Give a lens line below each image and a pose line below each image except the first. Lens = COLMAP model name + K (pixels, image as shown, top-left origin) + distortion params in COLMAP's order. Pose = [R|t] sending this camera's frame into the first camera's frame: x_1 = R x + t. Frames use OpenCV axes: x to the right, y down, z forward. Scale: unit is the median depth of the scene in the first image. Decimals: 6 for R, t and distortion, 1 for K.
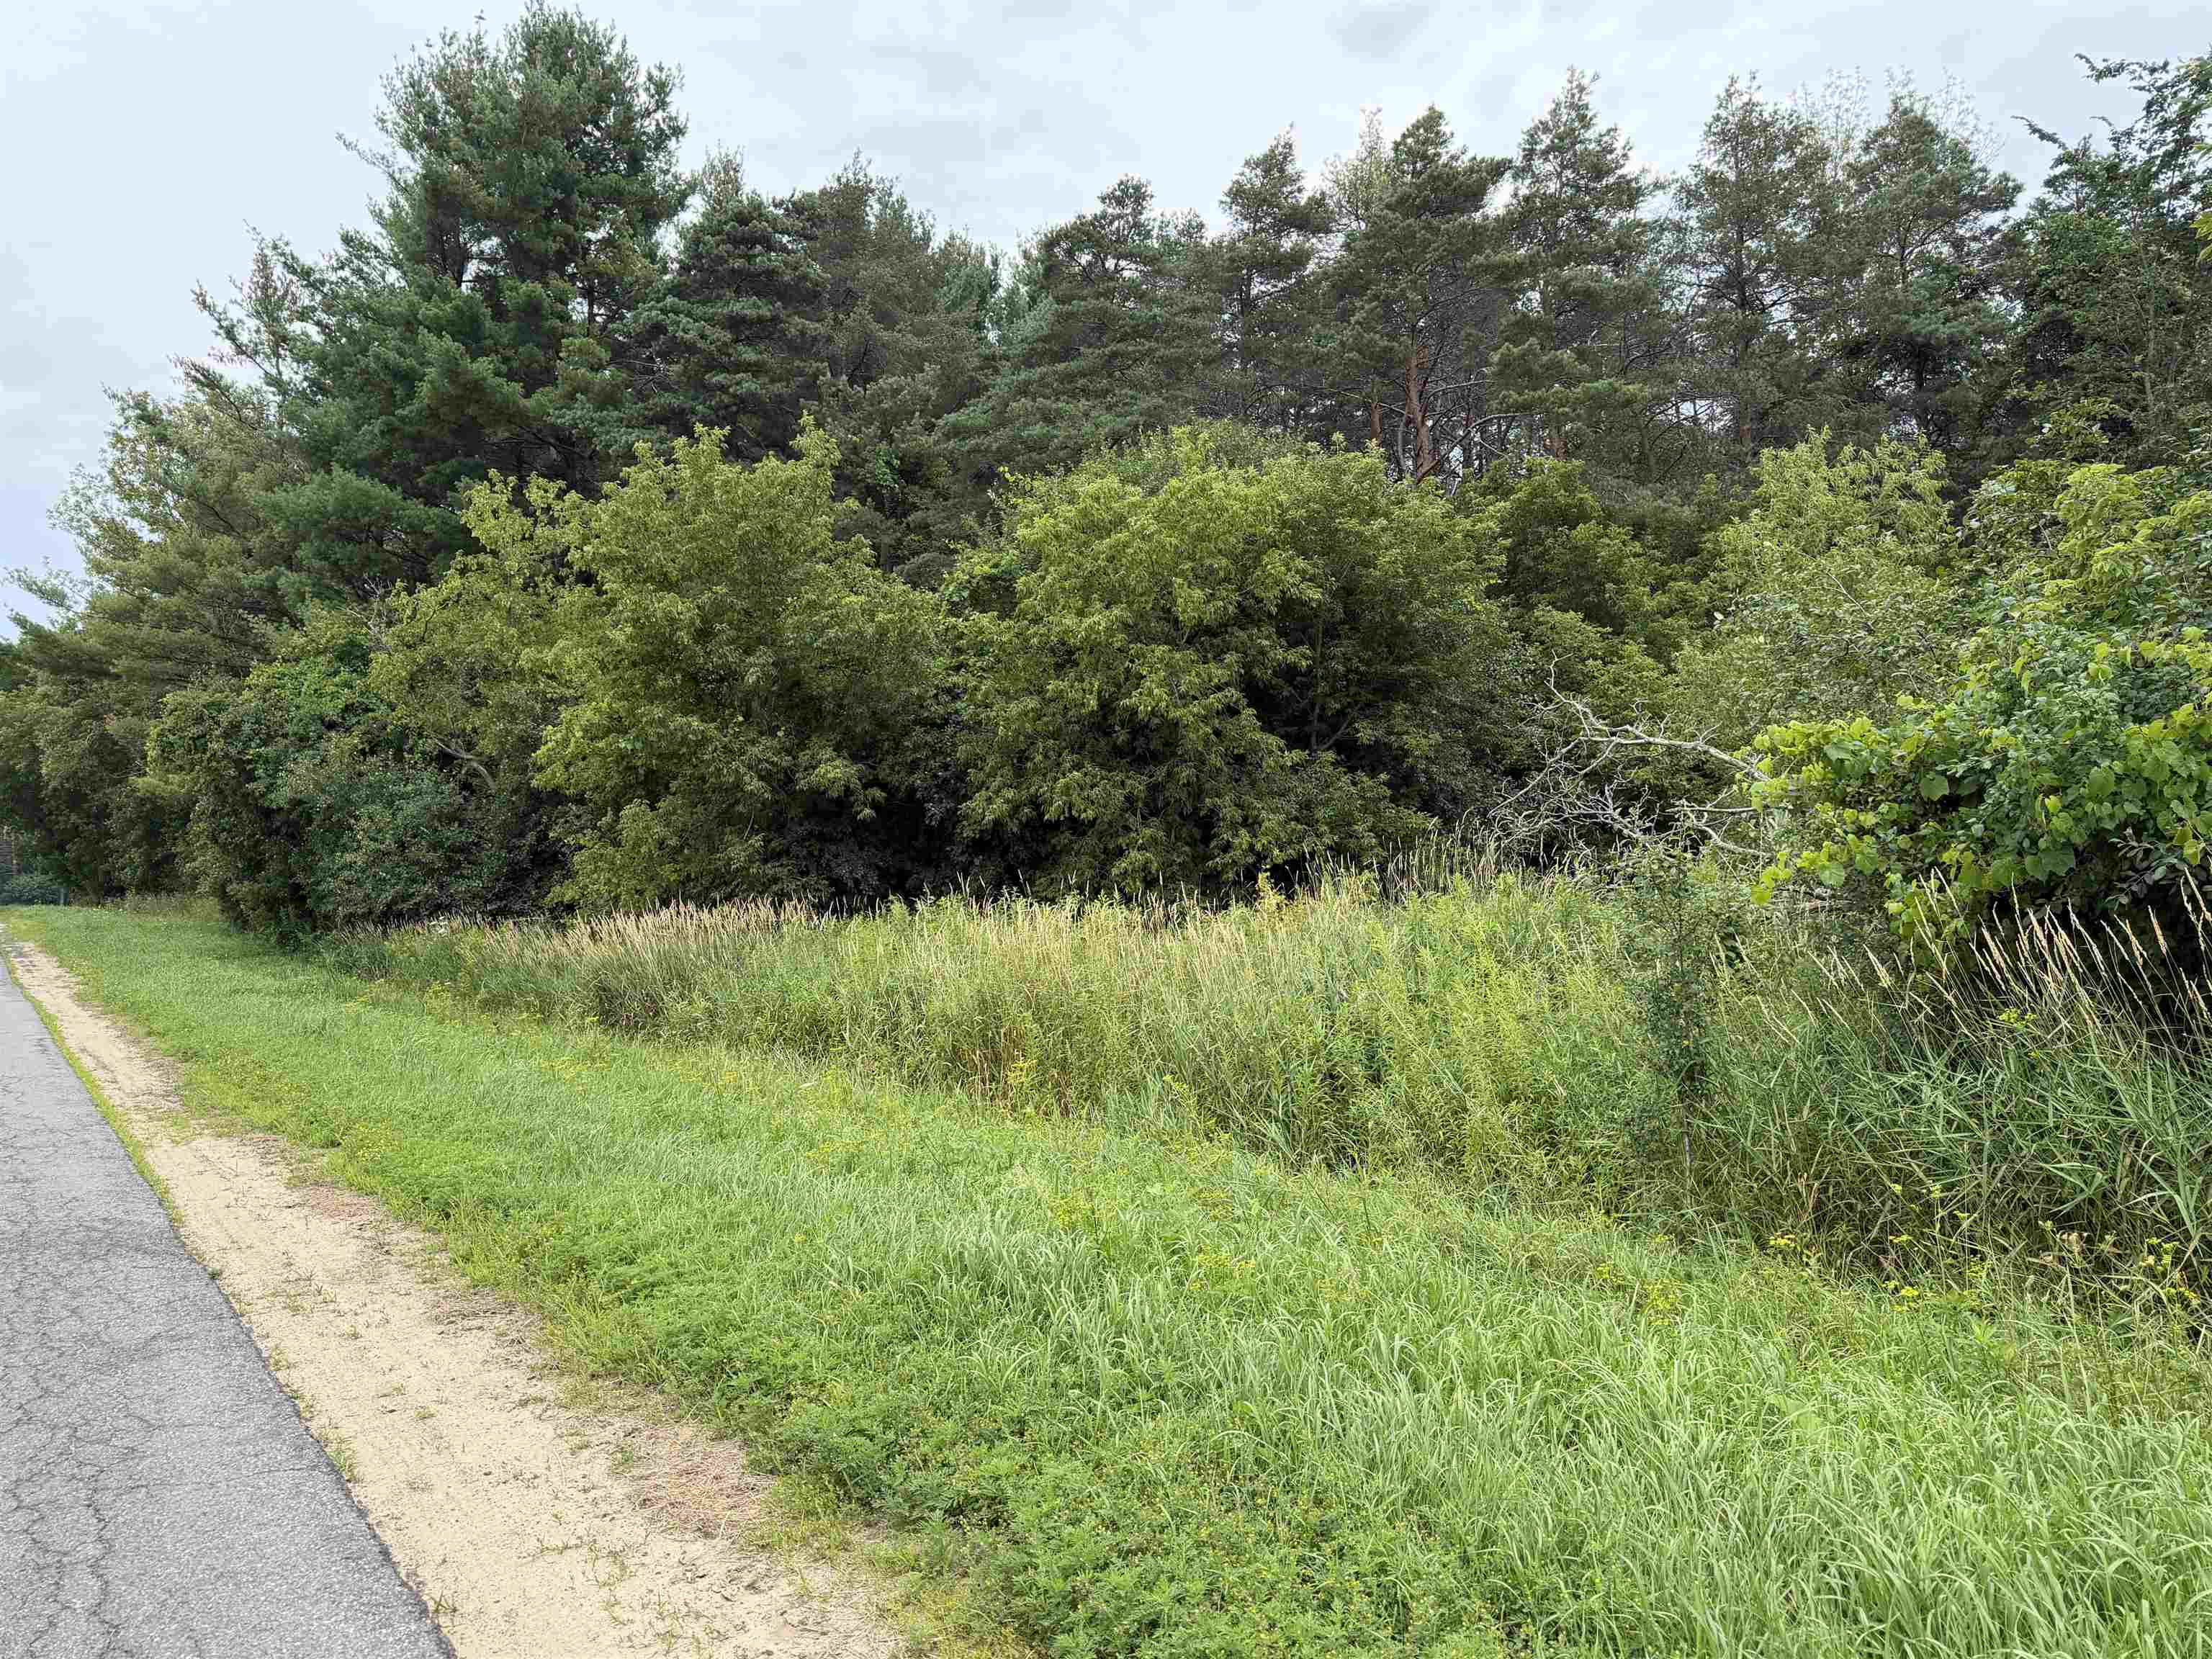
lens RADIAL K [[1637.9, 0, 1109.5], [0, 1637.9, 830.0], [0, 0, 1]] dist [0.075194, -0.081237]
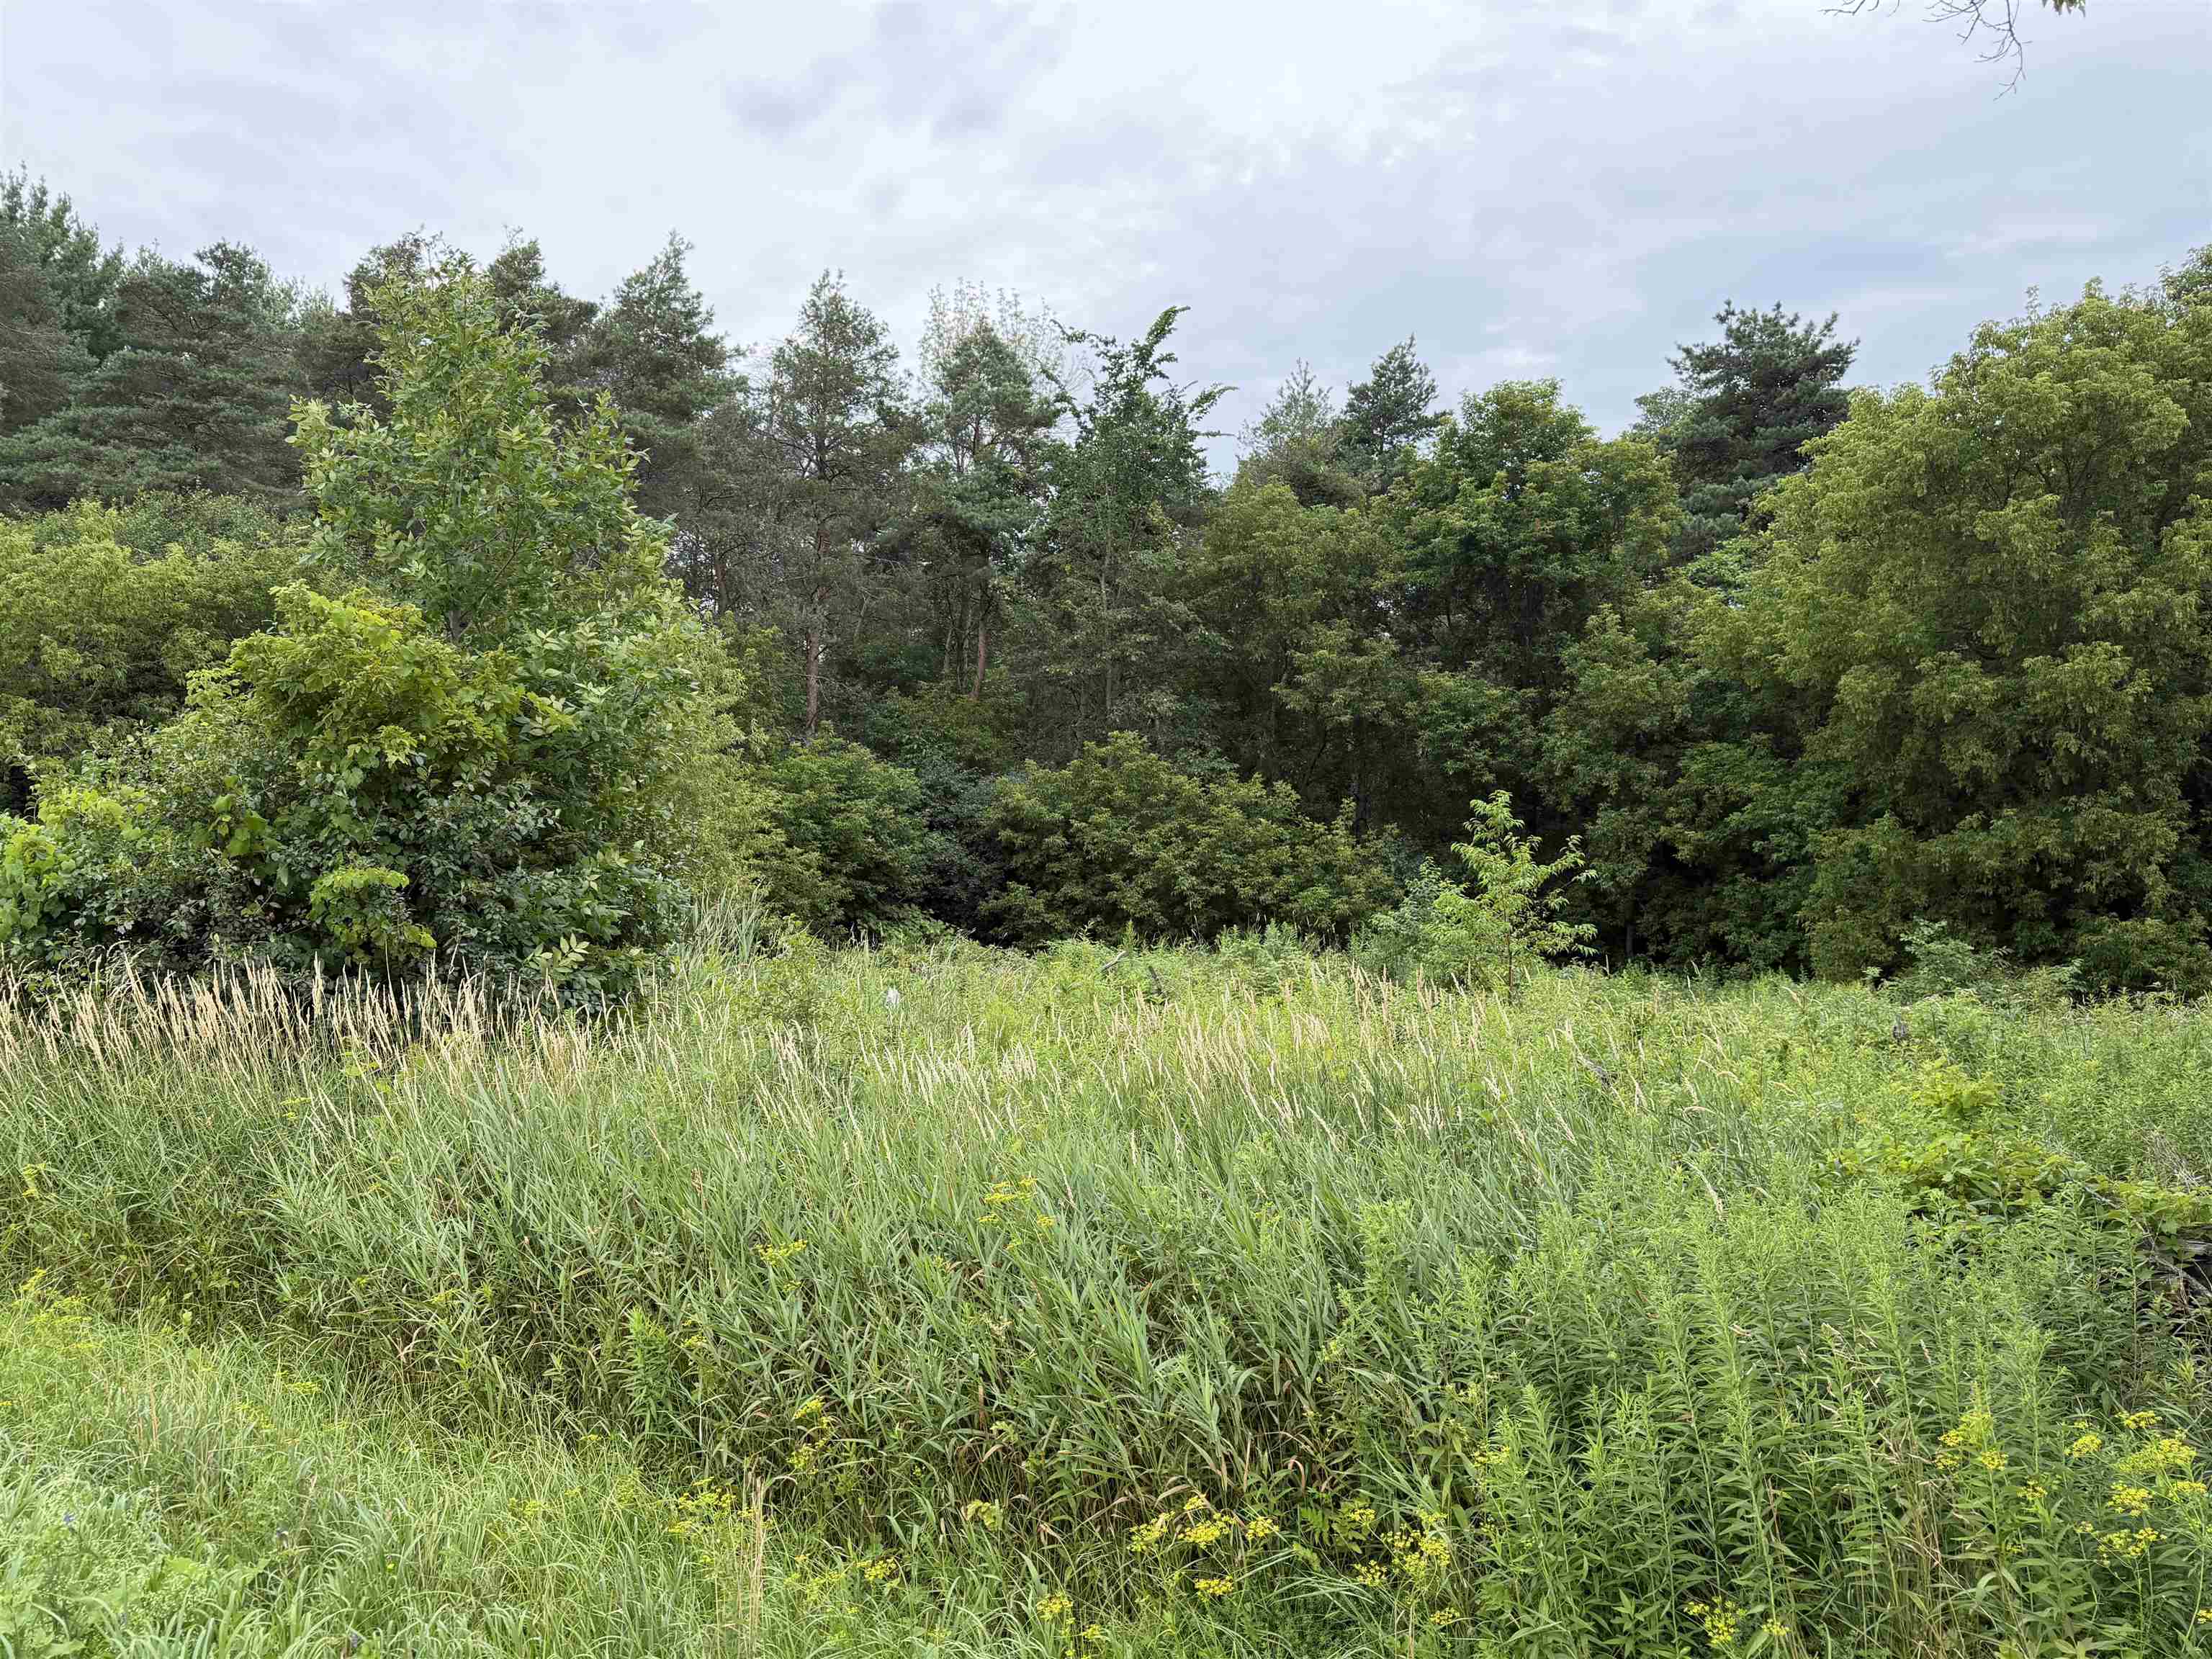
lens RADIAL K [[1637.9, 0, 1113.4], [0, 1637.9, 818.2], [0, 0, 1]] dist [0.075194, -0.081237]
pose [[0.922377, 0.081879, 0.377514, 0.152359], [-0.061032, 0.995893, -0.066880, -0.006575], [-0.381440, 0.038649, 0.923585, -0.128603]]
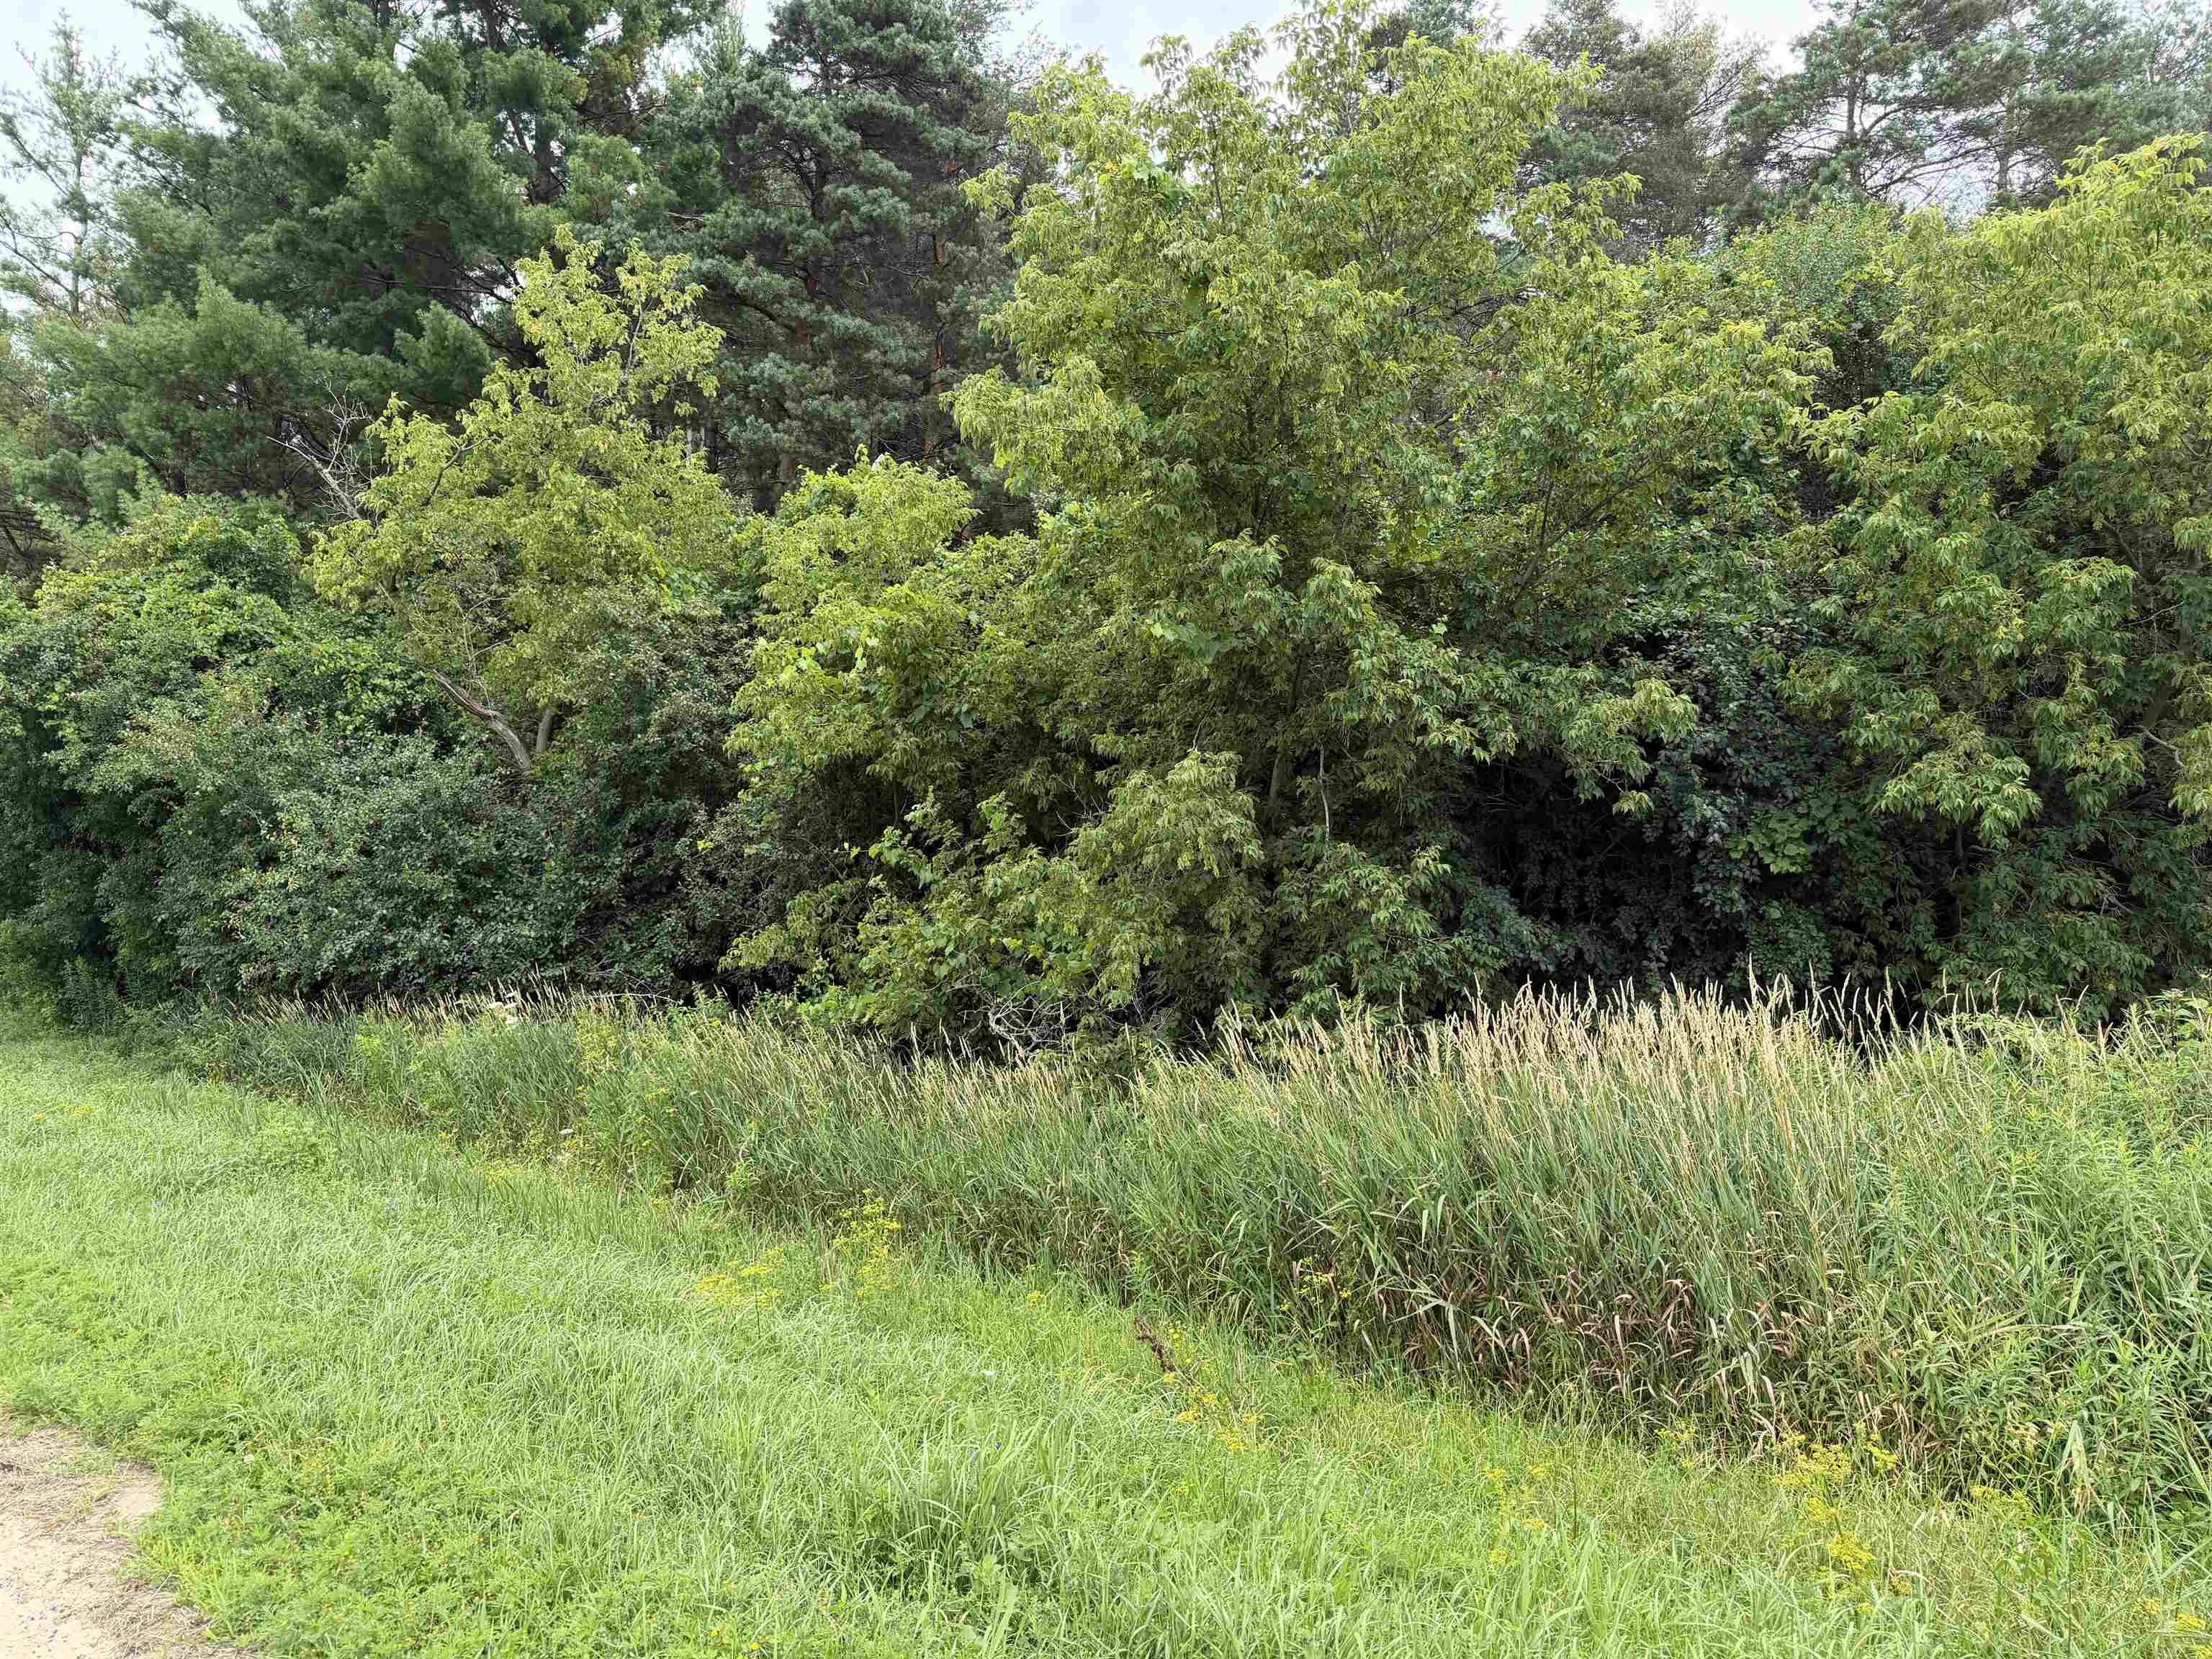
lens RADIAL K [[1555.1, 0, 1106.7], [0, 1555.1, 814.7], [0, 0, 1]] dist [0.103899, -0.107591]
pose [[0.984077, 0.041937, 0.172722, -0.234611], [-0.032065, 0.997710, -0.059553, 0.015399], [-0.174824, 0.053067, 0.983169, 0.364089]]
